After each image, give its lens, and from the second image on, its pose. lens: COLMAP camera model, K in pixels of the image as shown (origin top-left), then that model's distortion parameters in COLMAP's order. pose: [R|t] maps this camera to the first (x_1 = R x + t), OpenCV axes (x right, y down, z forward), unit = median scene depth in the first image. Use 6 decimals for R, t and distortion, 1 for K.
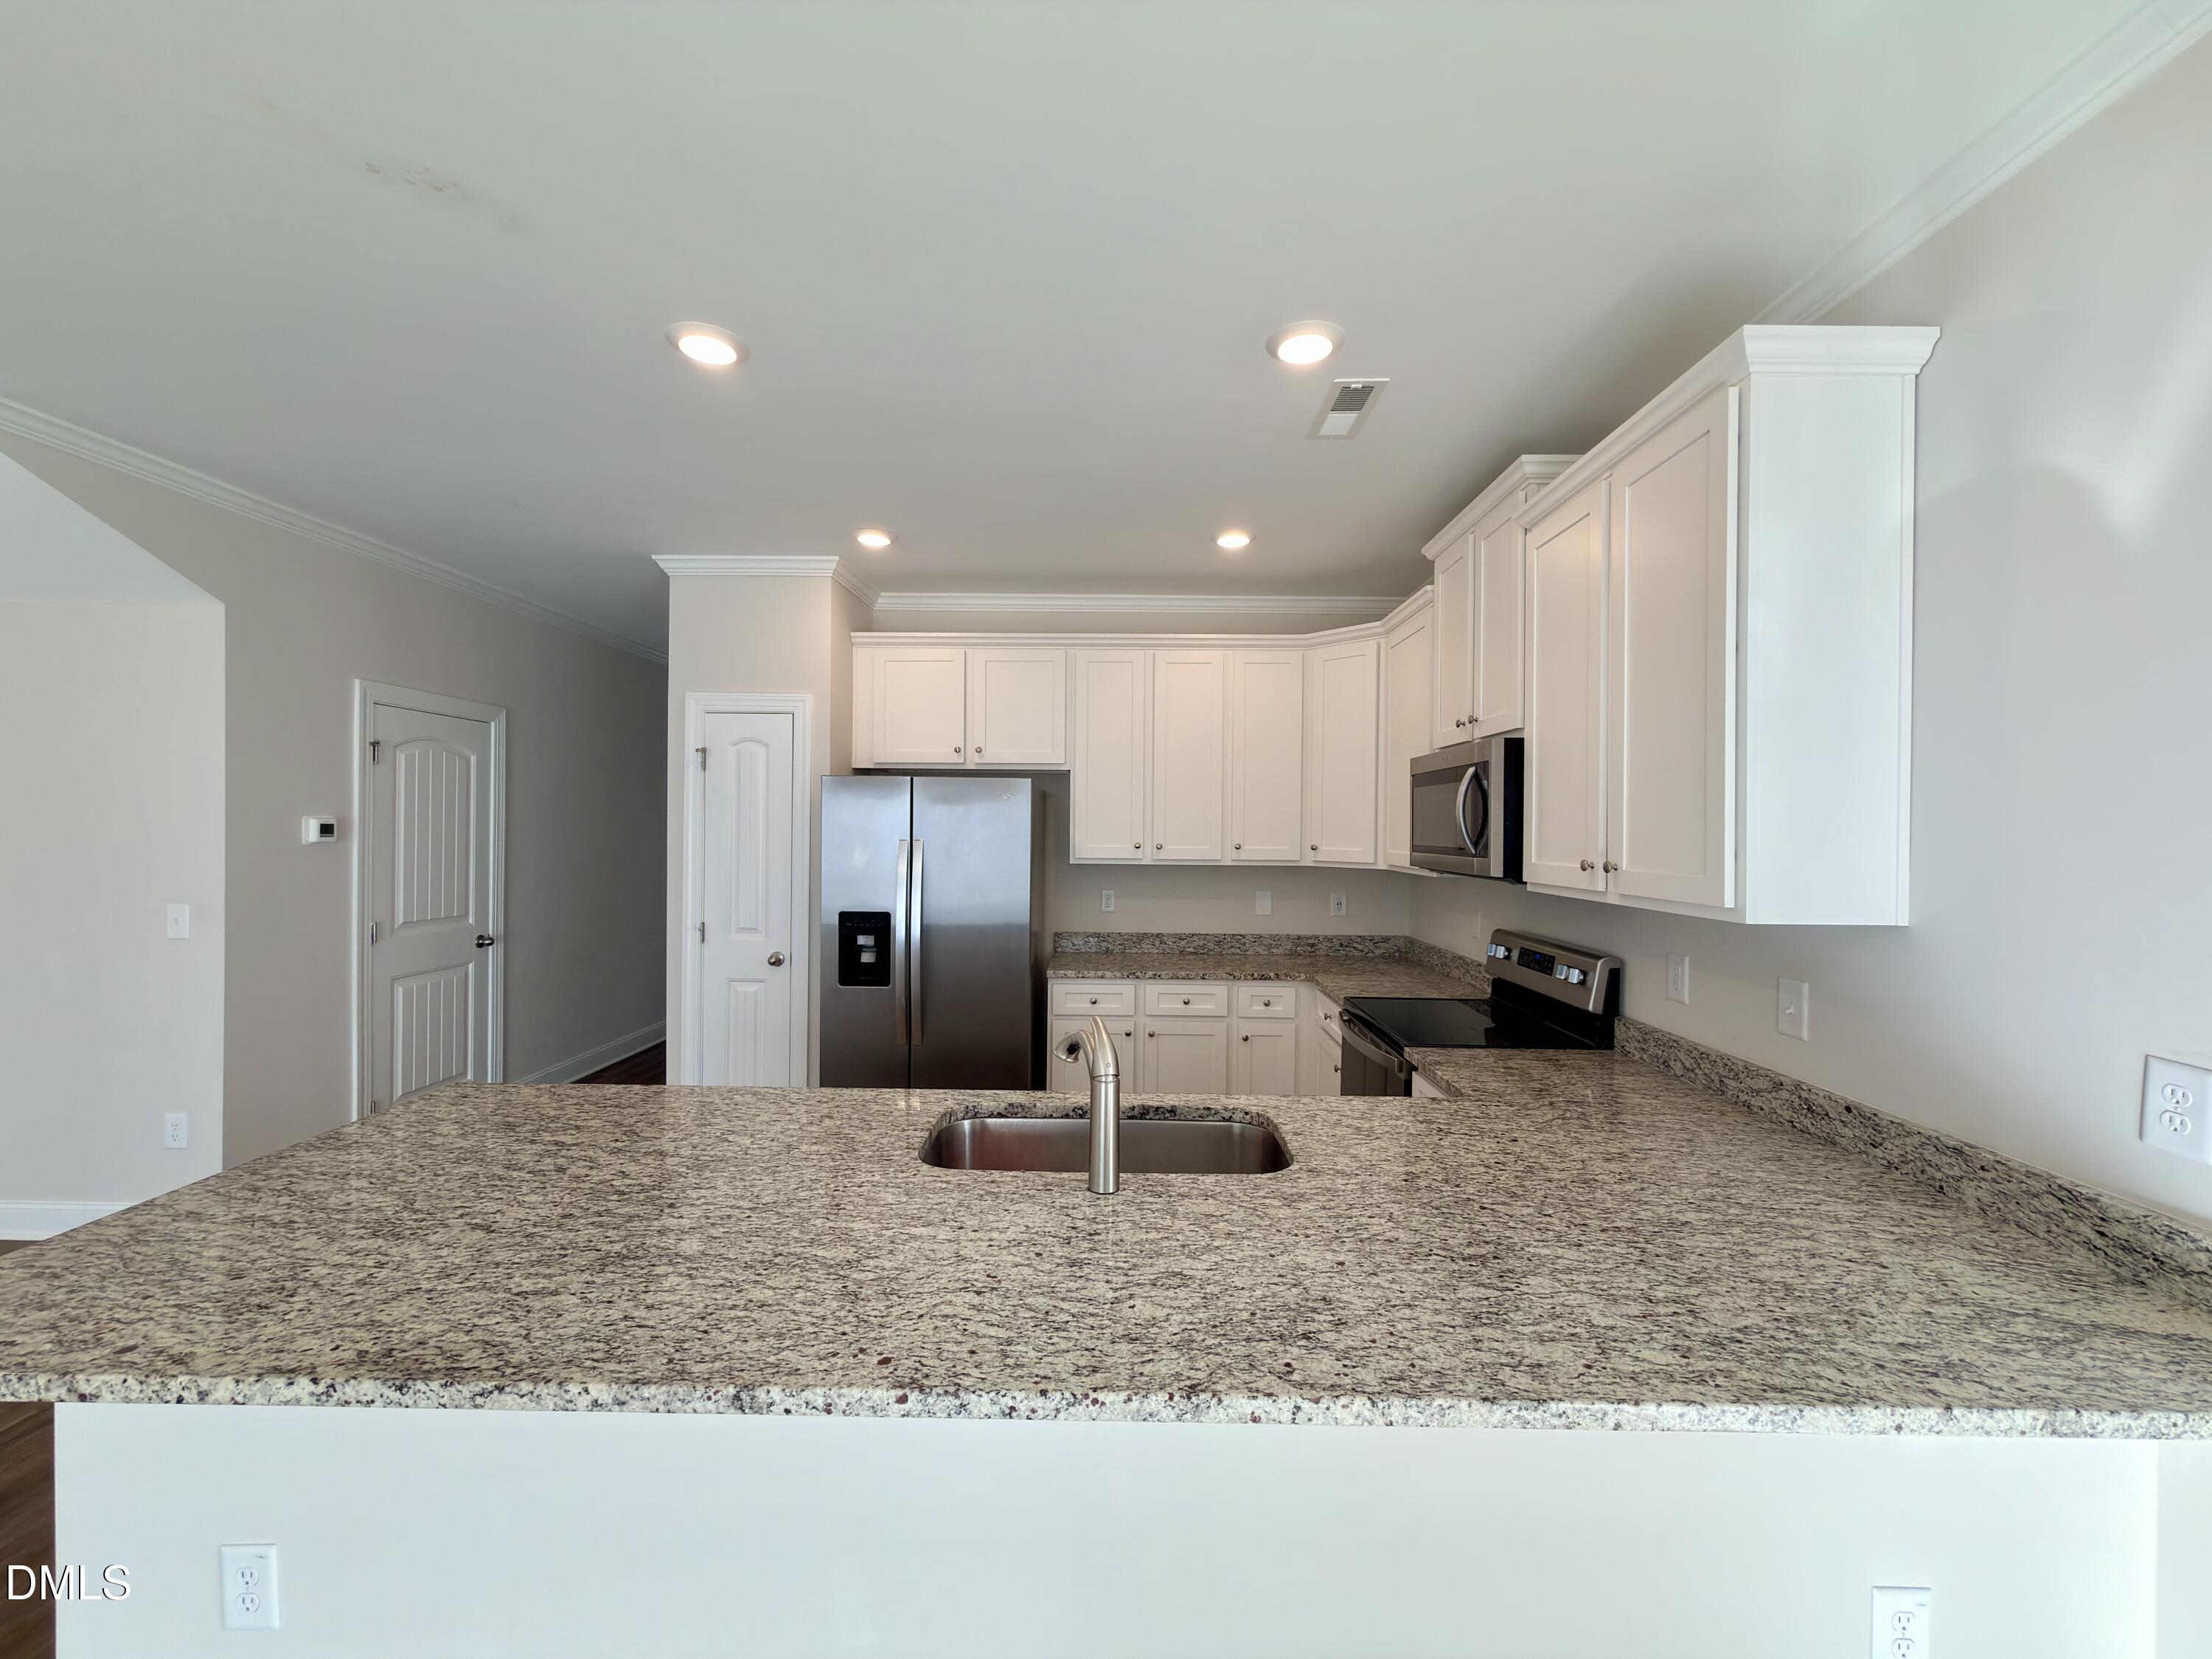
lens RADIAL K [[879.9, 0, 1108.6], [0, 879.9, 836.6], [0, 0, 1]] dist [-0.000058, 0.000257]
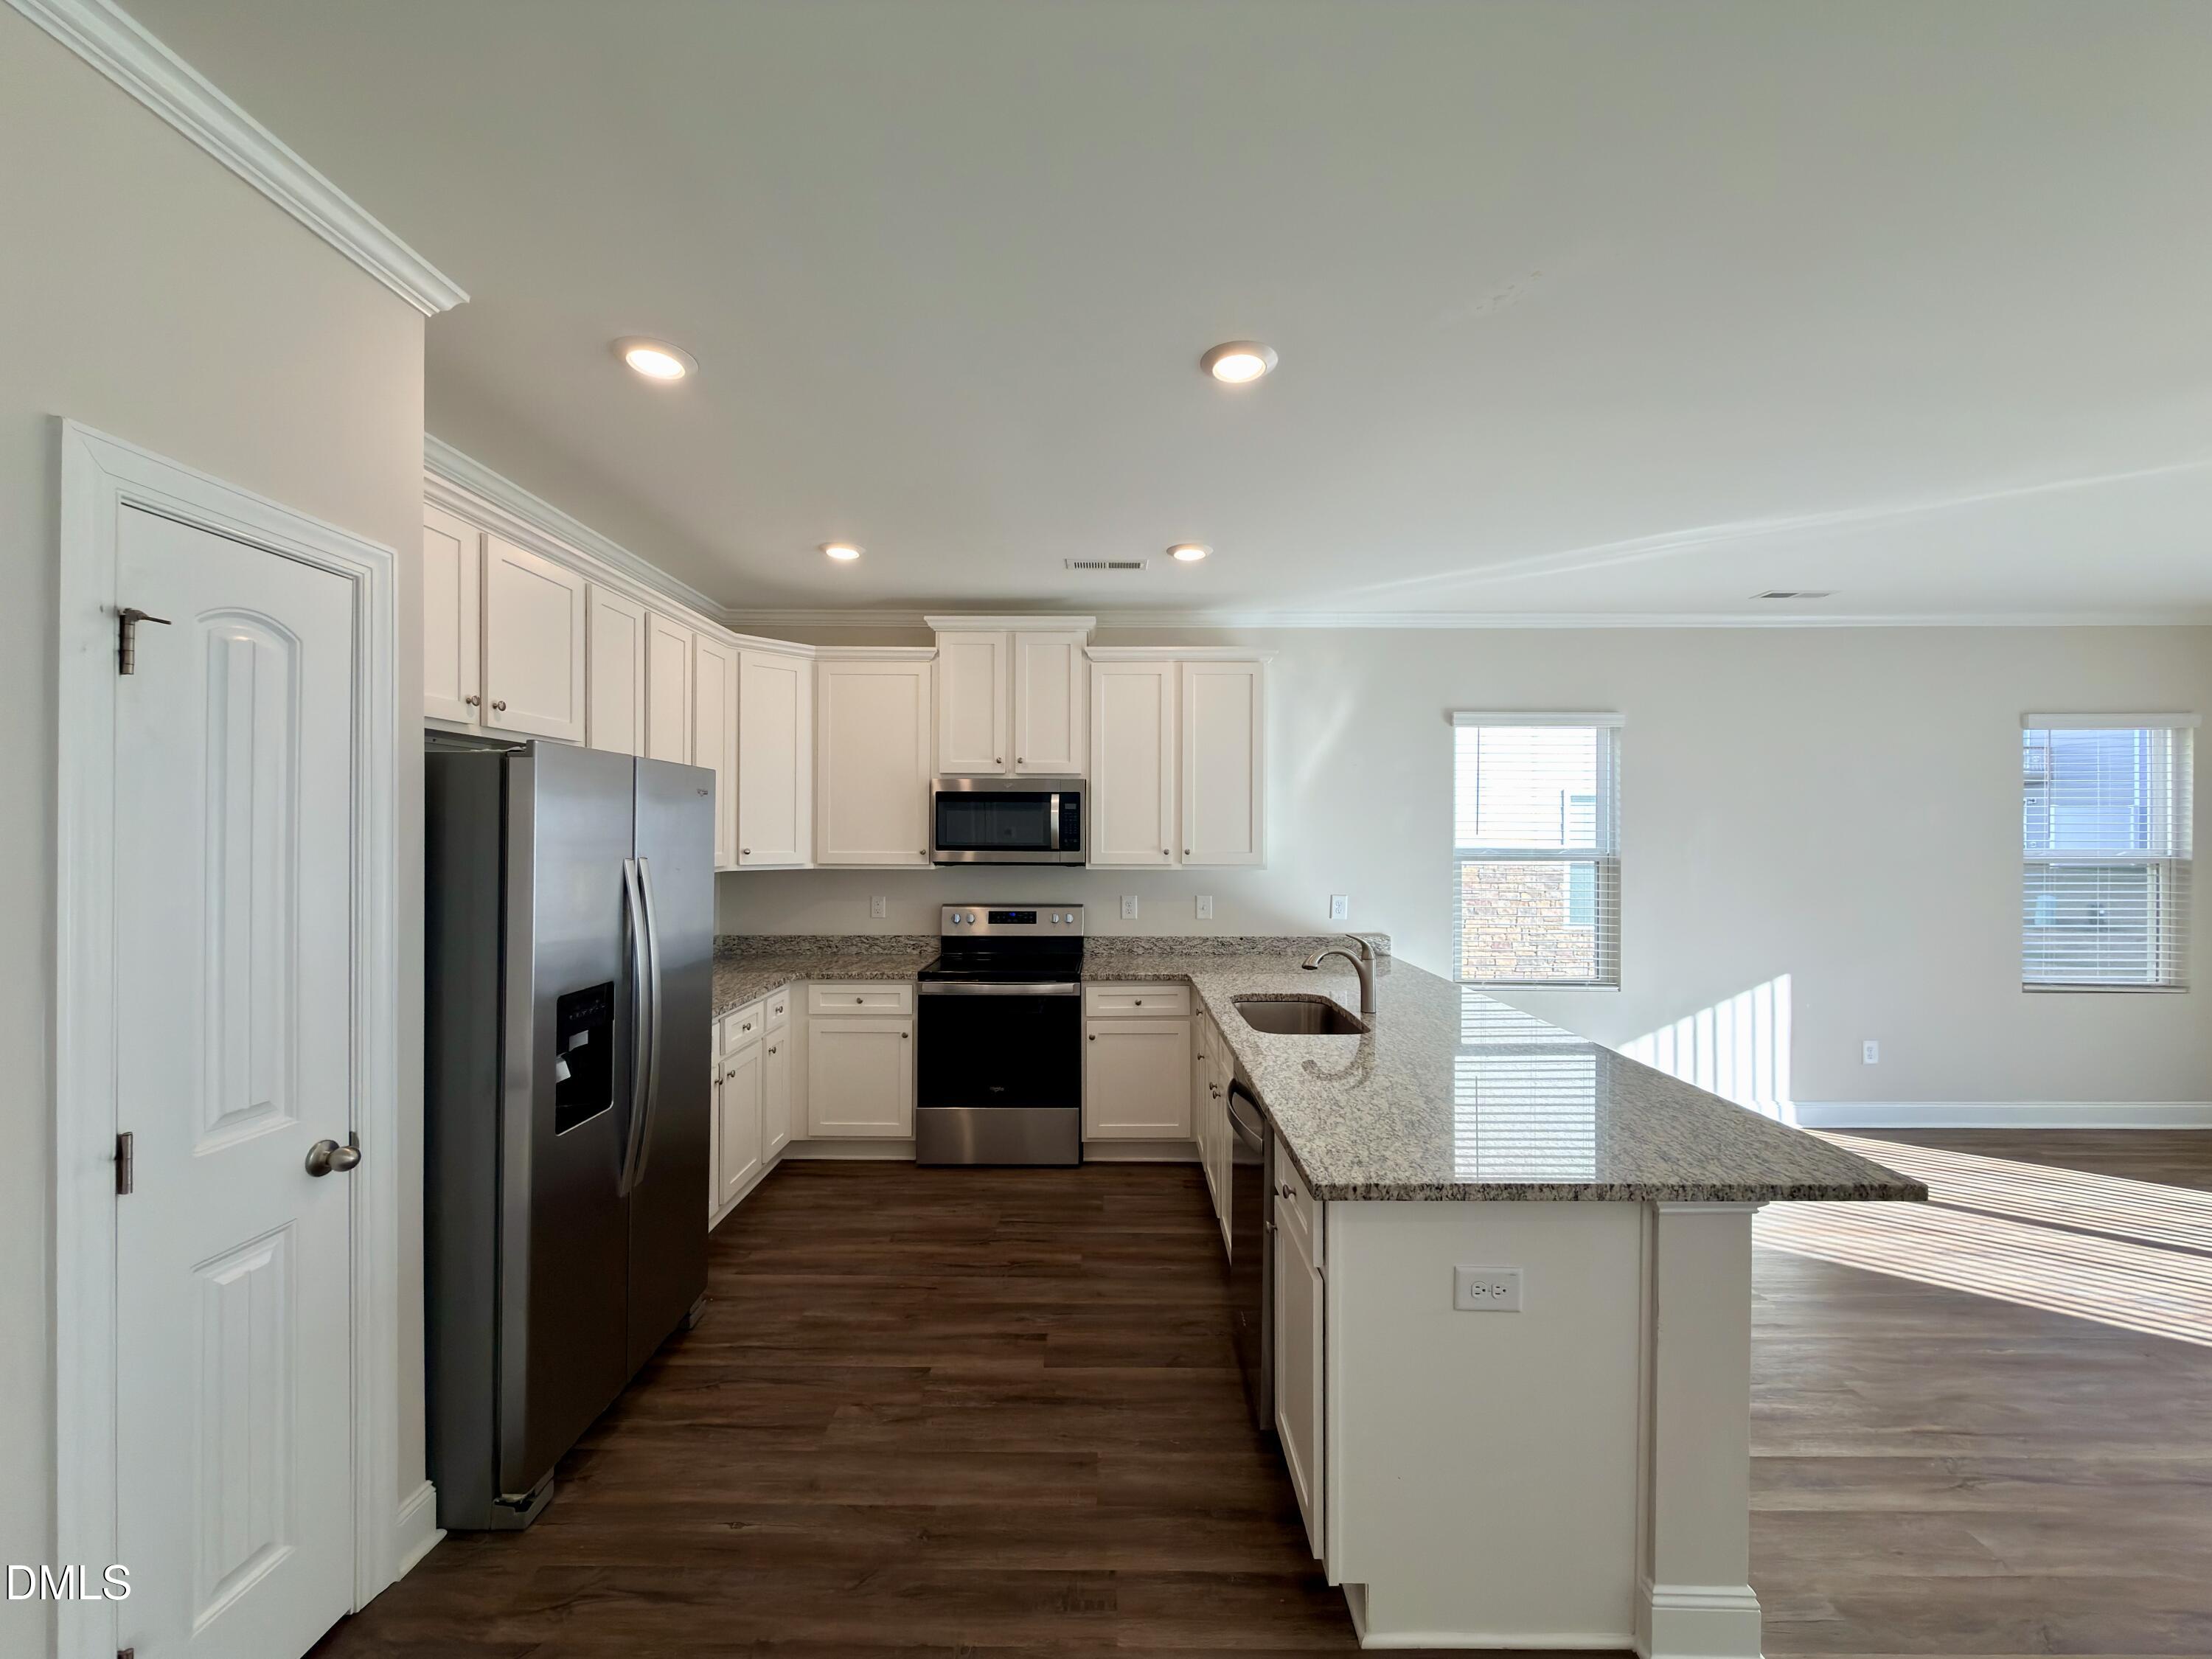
lens RADIAL K [[879.9, 0, 1108.3], [0, 879.9, 835.5], [0, 0, 1]] dist [-0.000058, 0.000257]
pose [[-0.011618, -0.012769, 0.999851, -1.197017], [0.005166, 0.999904, 0.012830, -0.025568], [-0.999919, 0.005315, -0.011551, 0.949010]]
